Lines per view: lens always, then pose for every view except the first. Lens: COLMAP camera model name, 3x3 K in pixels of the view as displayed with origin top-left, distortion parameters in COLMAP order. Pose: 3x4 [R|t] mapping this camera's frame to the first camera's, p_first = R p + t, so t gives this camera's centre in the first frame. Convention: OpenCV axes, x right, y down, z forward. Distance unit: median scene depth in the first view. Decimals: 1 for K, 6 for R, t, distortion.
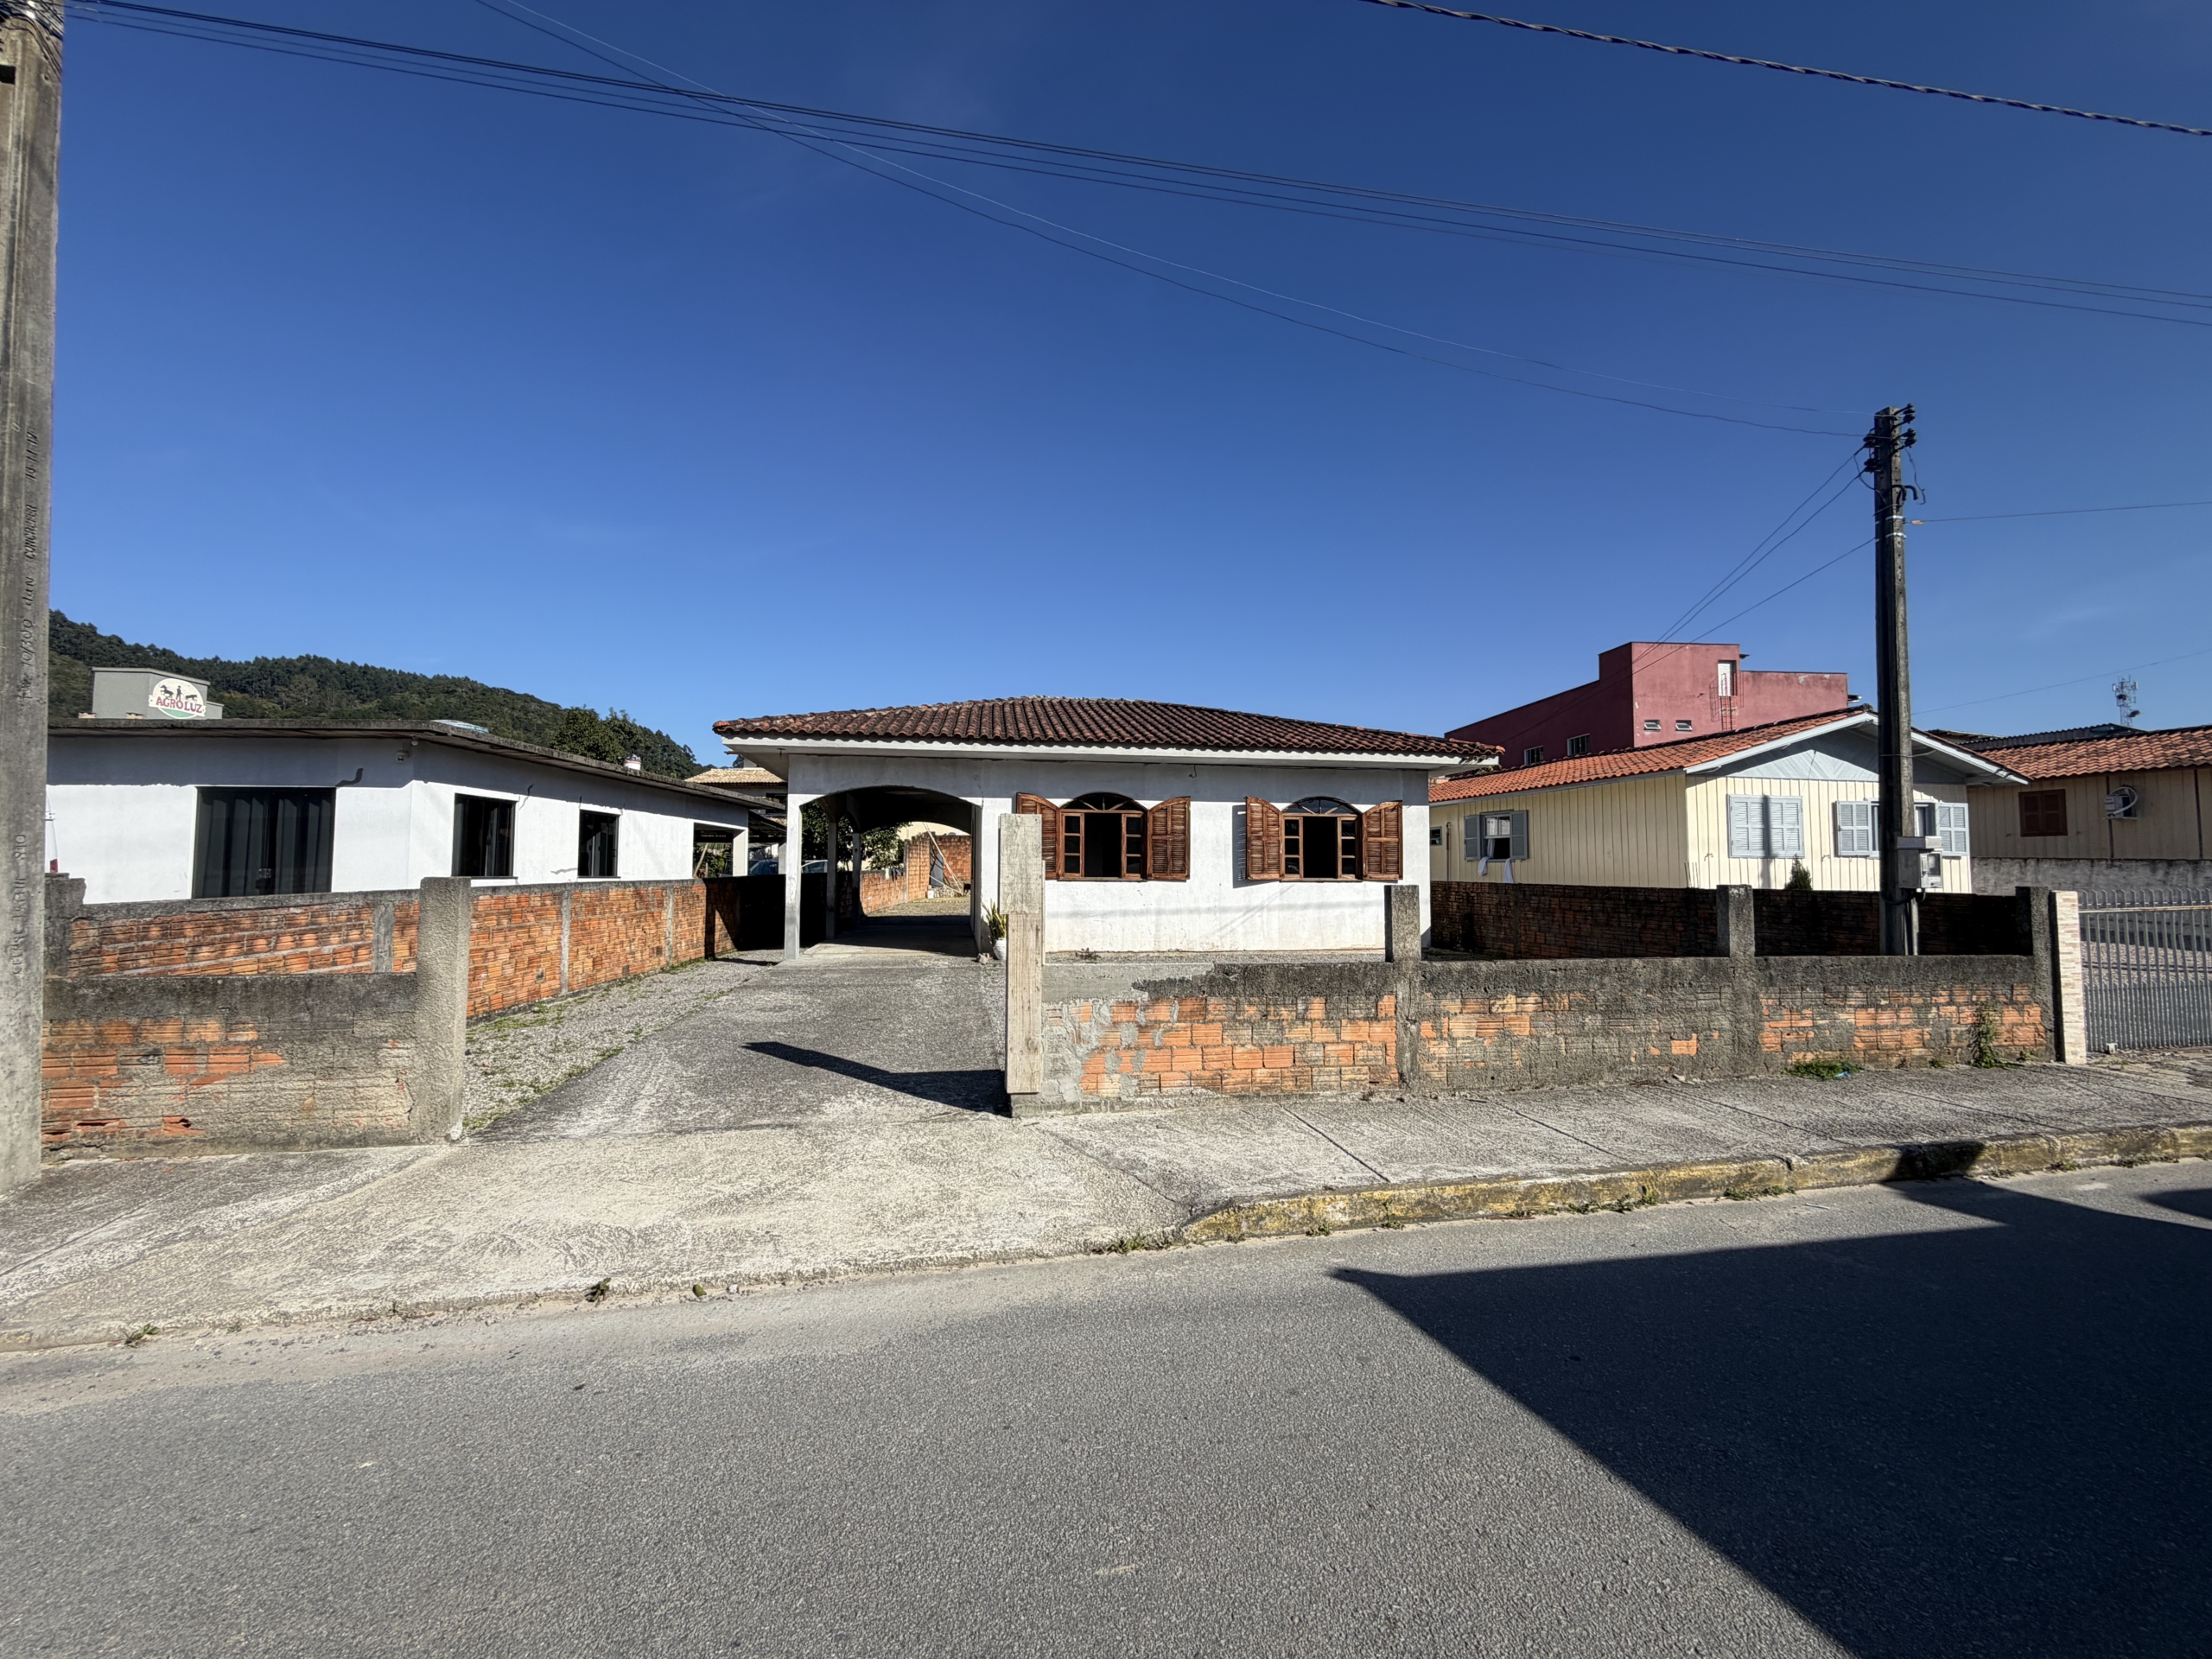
lens RADIAL K [[886.7, 0, 1109.6], [0, 886.7, 822.0], [0, 0, 1]] dist [-0.000362, 0.000400]
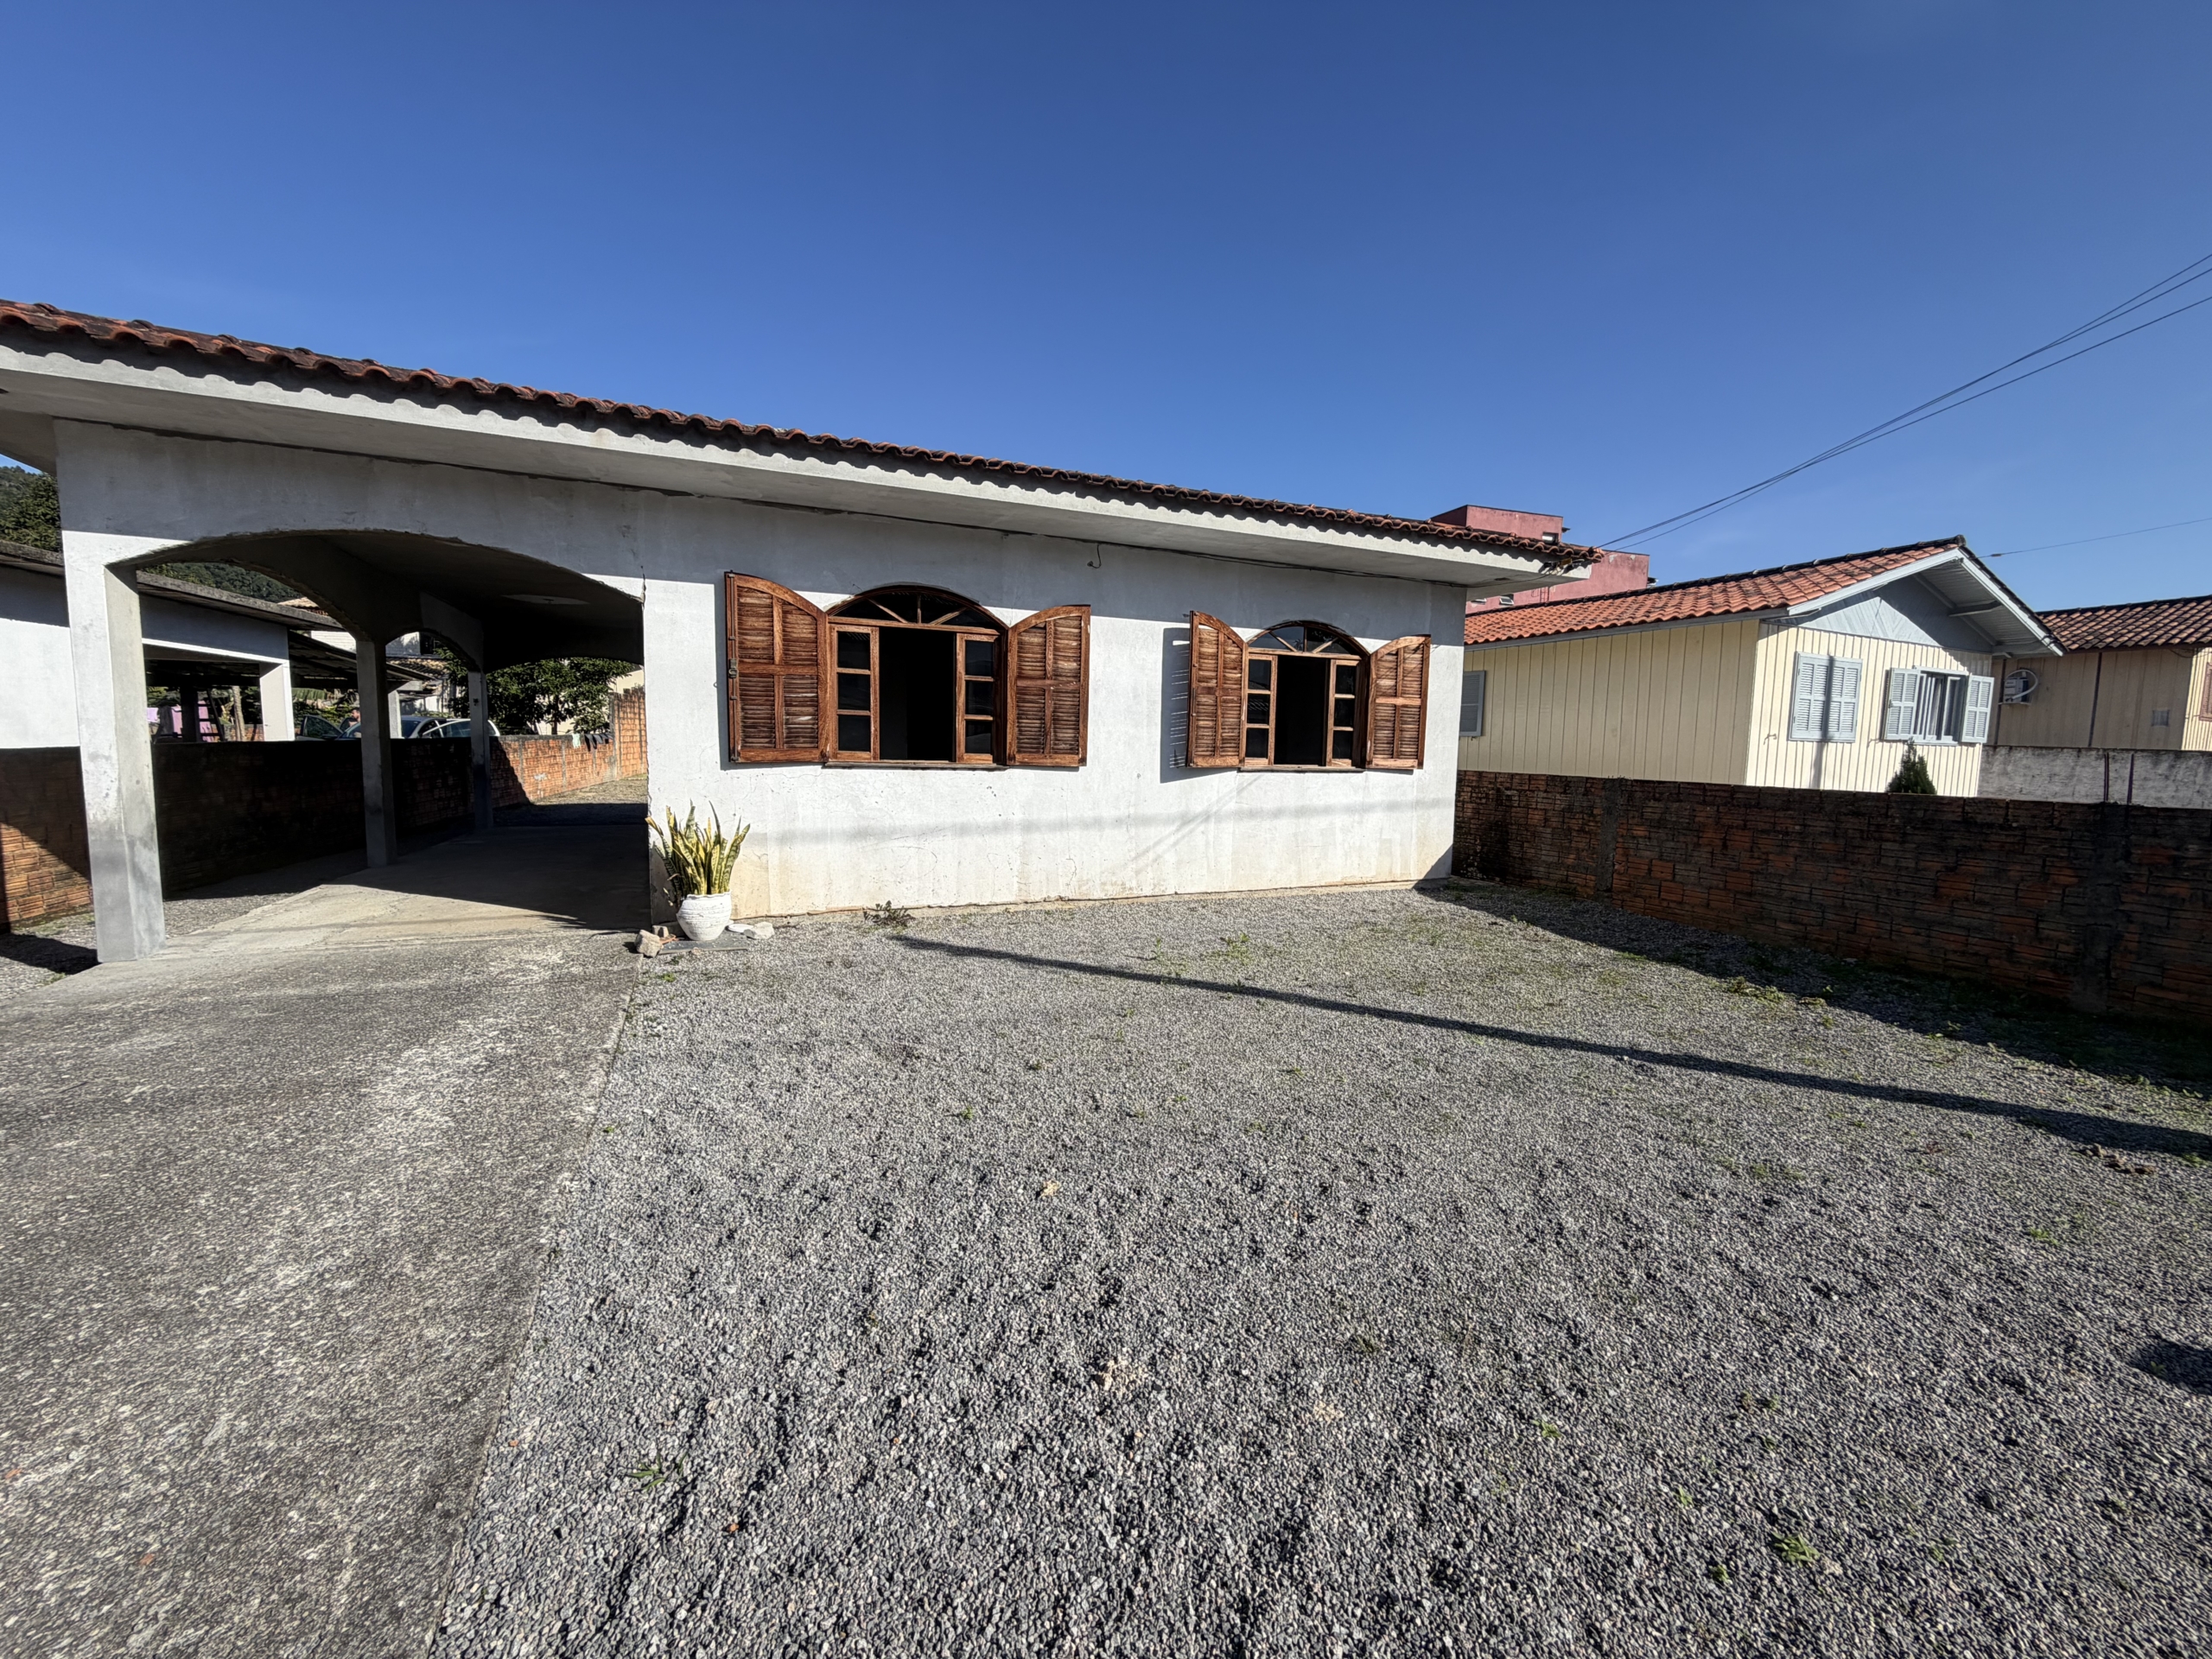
lens RADIAL K [[886.7, 0, 1107.3], [0, 886.7, 830.9], [0, 0, 1]] dist [-0.000362, 0.000400]
pose [[0.971412, -0.007540, 0.237282, -0.022409], [-0.029512, 0.987907, 0.152212, 0.021884], [-0.235560, -0.154864, 0.959442, 0.474184]]
